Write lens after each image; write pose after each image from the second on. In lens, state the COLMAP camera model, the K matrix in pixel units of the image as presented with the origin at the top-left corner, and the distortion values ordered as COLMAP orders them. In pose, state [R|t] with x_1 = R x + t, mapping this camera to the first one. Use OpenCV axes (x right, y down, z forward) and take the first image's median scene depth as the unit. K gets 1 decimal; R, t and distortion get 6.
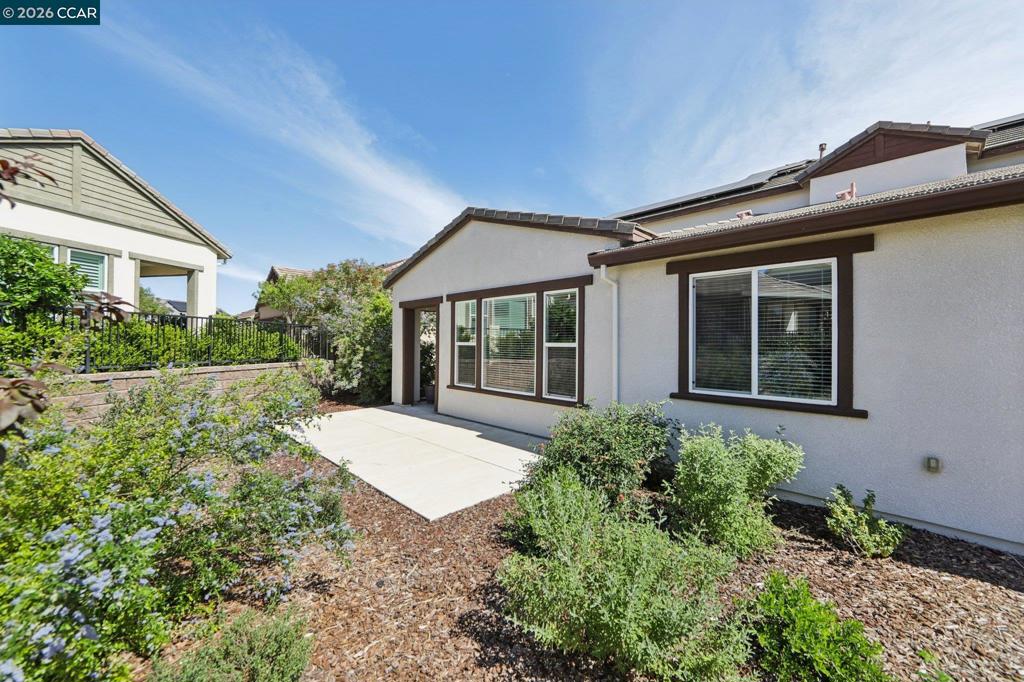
lens RADIAL K [[408.1, 0, 514.1], [0, 408.1, 343.5], [0, 0, 1]] dist [-0.012178, 0.002253]
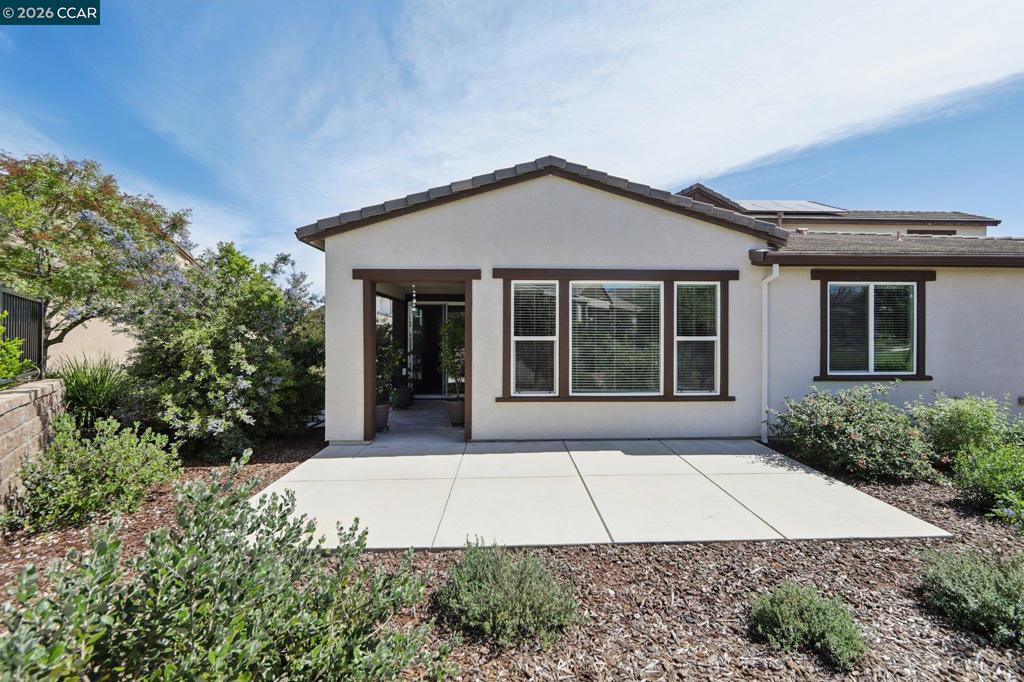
lens RADIAL K [[426.4, 0, 519.9], [0, 426.4, 336.4], [0, 0, 1]] dist [-0.002145, -0.000342]
pose [[0.662848, -0.010871, 0.748676, -0.964278], [0.005020, 0.999937, 0.010075, -0.014655], [-0.748738, -0.002920, 0.662860, 0.679665]]
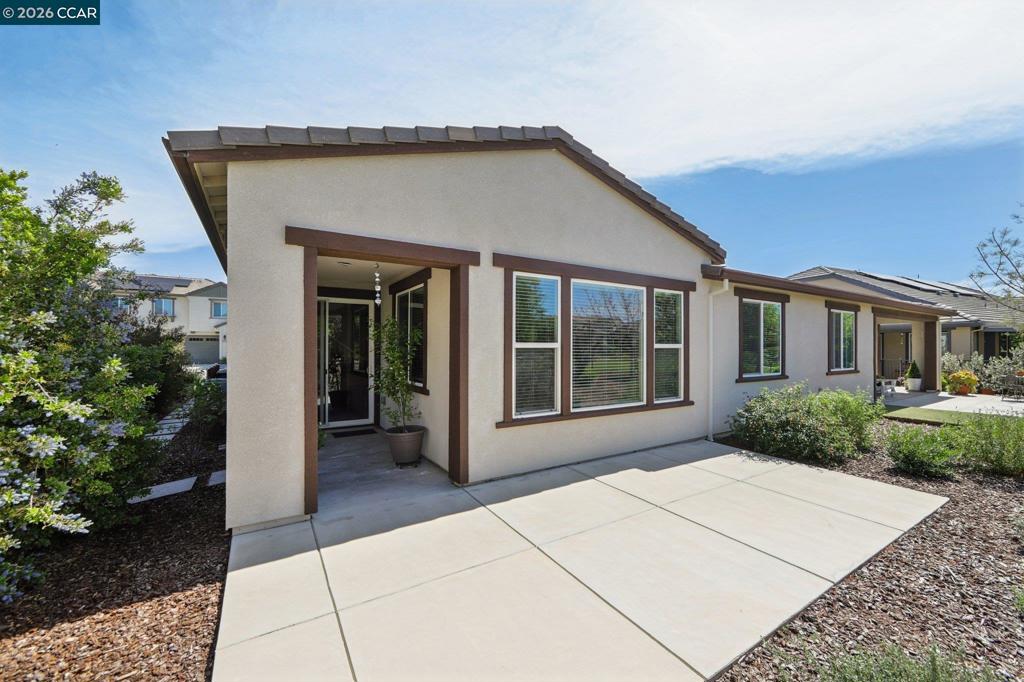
lens RADIAL K [[408.1, 0, 519.8], [0, 408.1, 344.4], [0, 0, 1]] dist [-0.012178, 0.002253]
pose [[0.197097, -0.003697, 0.980377, -0.960546], [-0.002696, 0.999987, 0.004313, -0.004181], [-0.980380, -0.003494, 0.197085, 1.216976]]
